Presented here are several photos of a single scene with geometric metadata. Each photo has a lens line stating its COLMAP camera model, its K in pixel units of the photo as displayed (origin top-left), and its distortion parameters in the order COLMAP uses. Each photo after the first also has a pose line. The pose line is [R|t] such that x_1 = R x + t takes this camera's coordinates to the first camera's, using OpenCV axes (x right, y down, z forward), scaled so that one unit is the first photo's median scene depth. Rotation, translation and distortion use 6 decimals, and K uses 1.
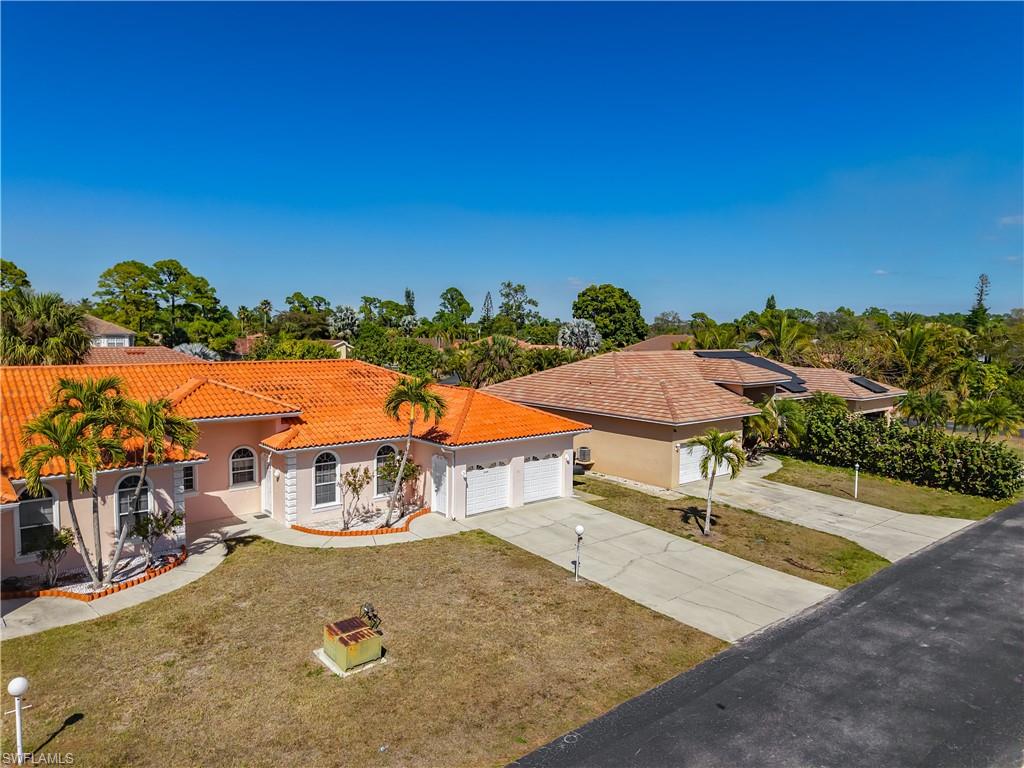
lens RADIAL K [[689.2, 0, 500.3], [0, 689.2, 383.2], [0, 0, 1]] dist [0.019619, -0.001895]
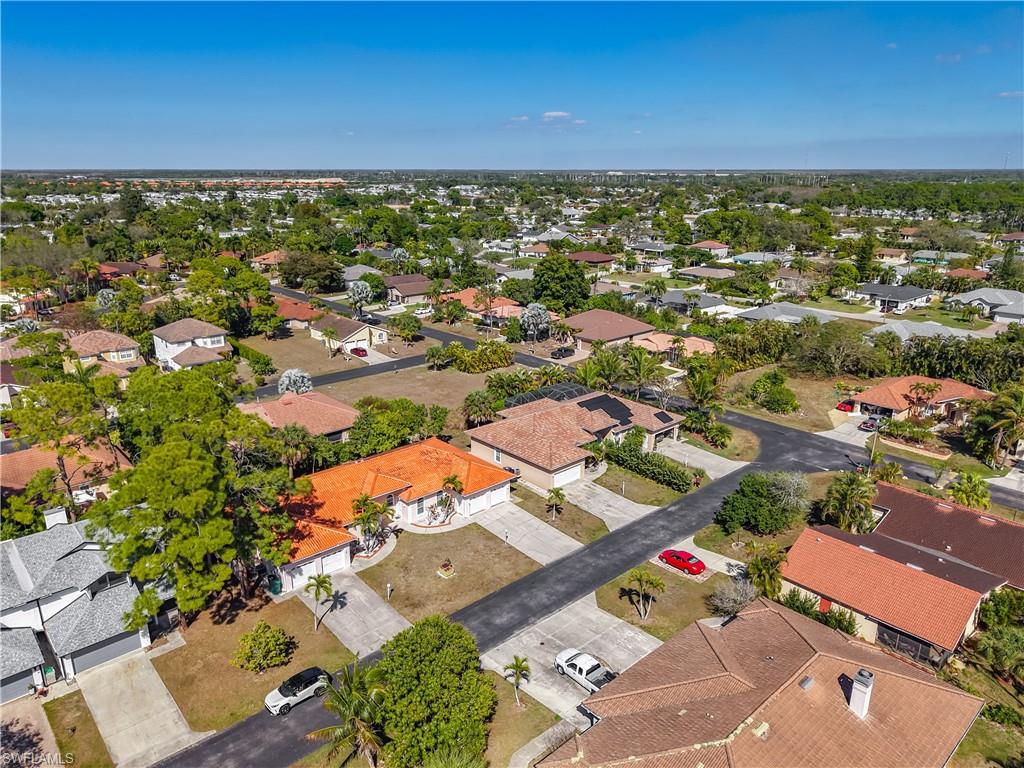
lens RADIAL K [[689.2, 0, 500.3], [0, 689.2, 383.2], [0, 0, 1]] dist [0.019619, -0.001895]
pose [[0.999444, -0.018808, 0.027522, 0.008189], [0.012571, 0.977323, 0.211381, -1.134990], [-0.030874, -0.210918, 0.977016, -2.006799]]
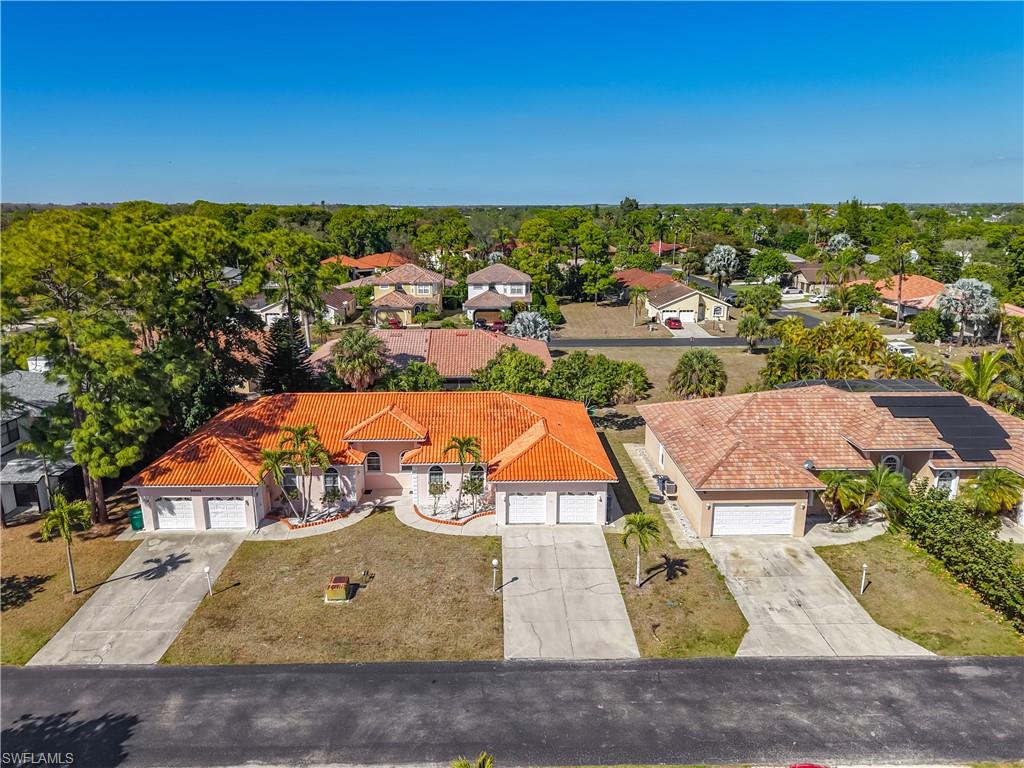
lens RADIAL K [[689.2, 0, 500.3], [0, 689.2, 383.2], [0, 0, 1]] dist [0.019619, -0.001895]
pose [[0.777215, 0.143342, -0.612690, 1.019836], [-0.039114, 0.982830, 0.180321, -0.478875], [0.628018, -0.116184, 0.769477, -0.192280]]
